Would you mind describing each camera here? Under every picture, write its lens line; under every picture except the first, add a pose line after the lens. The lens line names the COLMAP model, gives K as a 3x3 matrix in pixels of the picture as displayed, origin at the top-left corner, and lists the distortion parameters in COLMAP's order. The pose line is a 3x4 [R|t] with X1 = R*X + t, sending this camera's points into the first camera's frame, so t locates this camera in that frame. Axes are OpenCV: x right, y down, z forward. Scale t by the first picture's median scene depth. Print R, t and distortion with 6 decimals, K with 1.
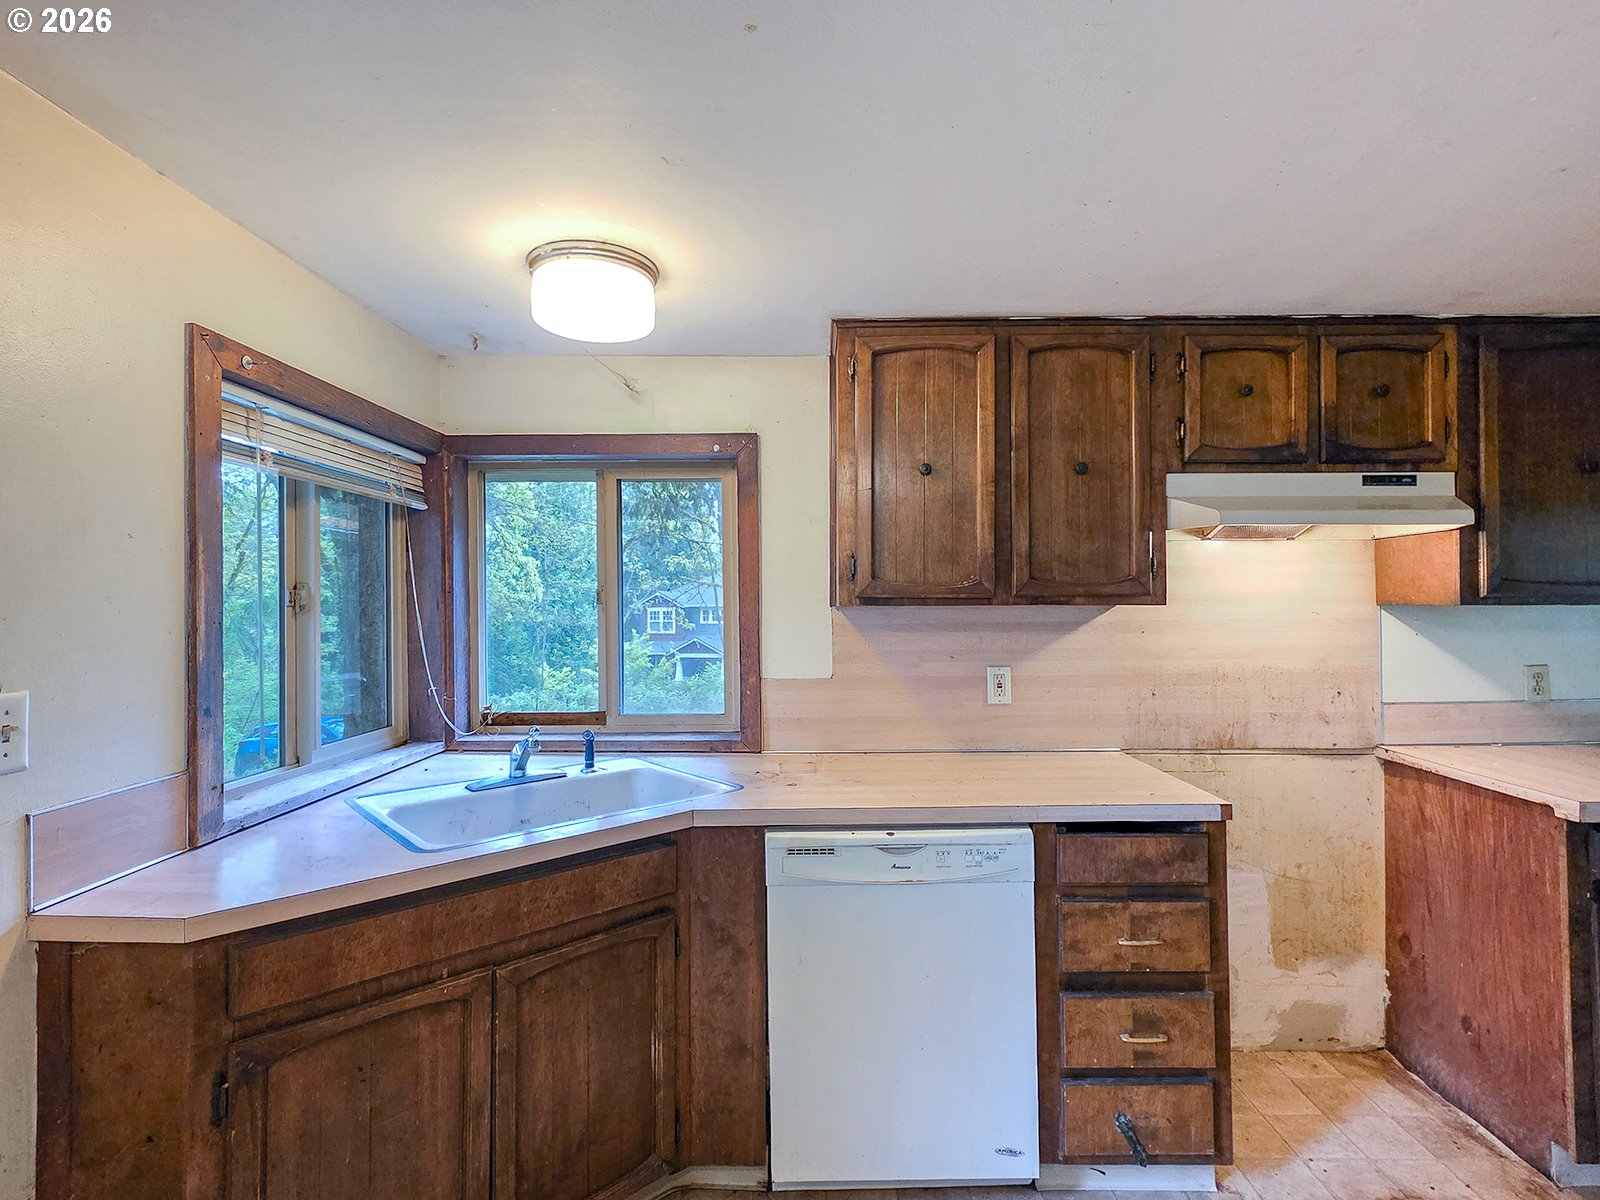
lens RADIAL K [[796.5, 0, 803.1], [0, 796.5, 589.2], [0, 0, 1]] dist [-0.000851, -0.000542]
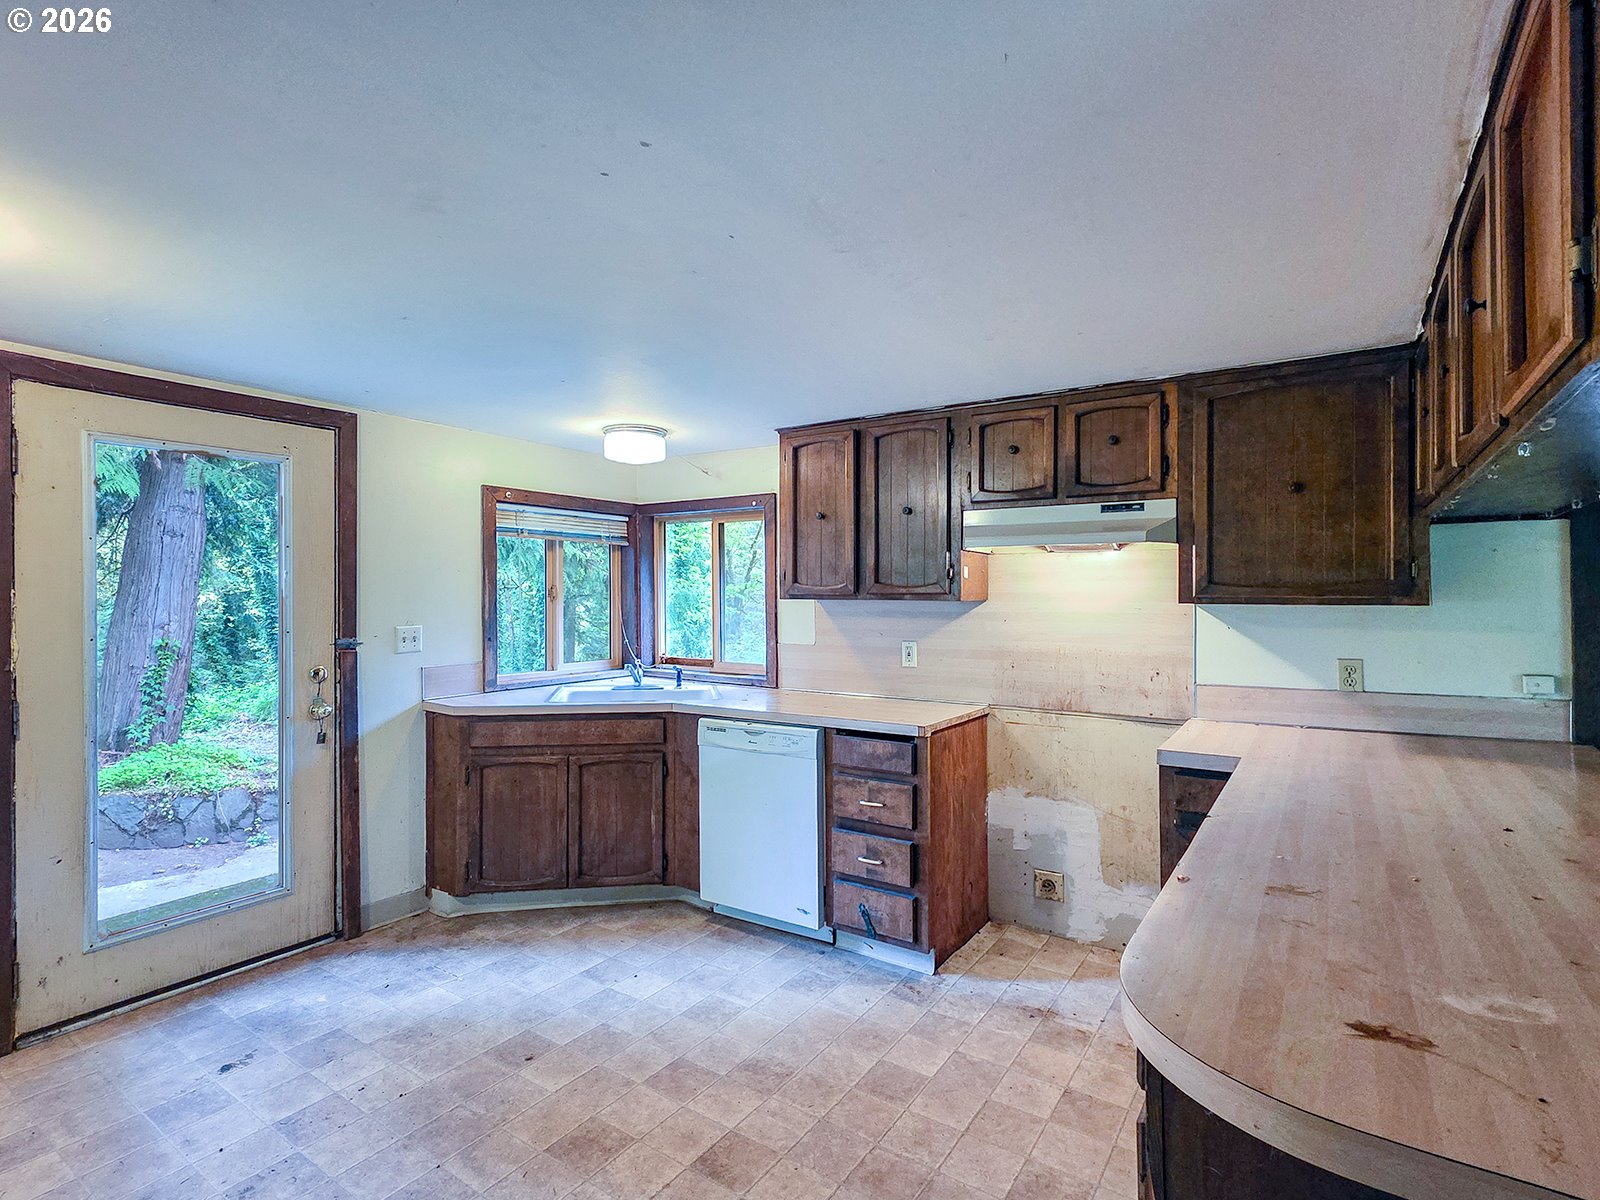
lens RADIAL K [[796.5, 0, 803.1], [0, 796.5, 589.2], [0, 0, 1]] dist [-0.000851, -0.000542]
pose [[0.836385, 0.003048, -0.548134, 1.109877], [0.002919, 0.999946, 0.010016, -0.018871], [0.548134, -0.009977, 0.836331, -0.421842]]
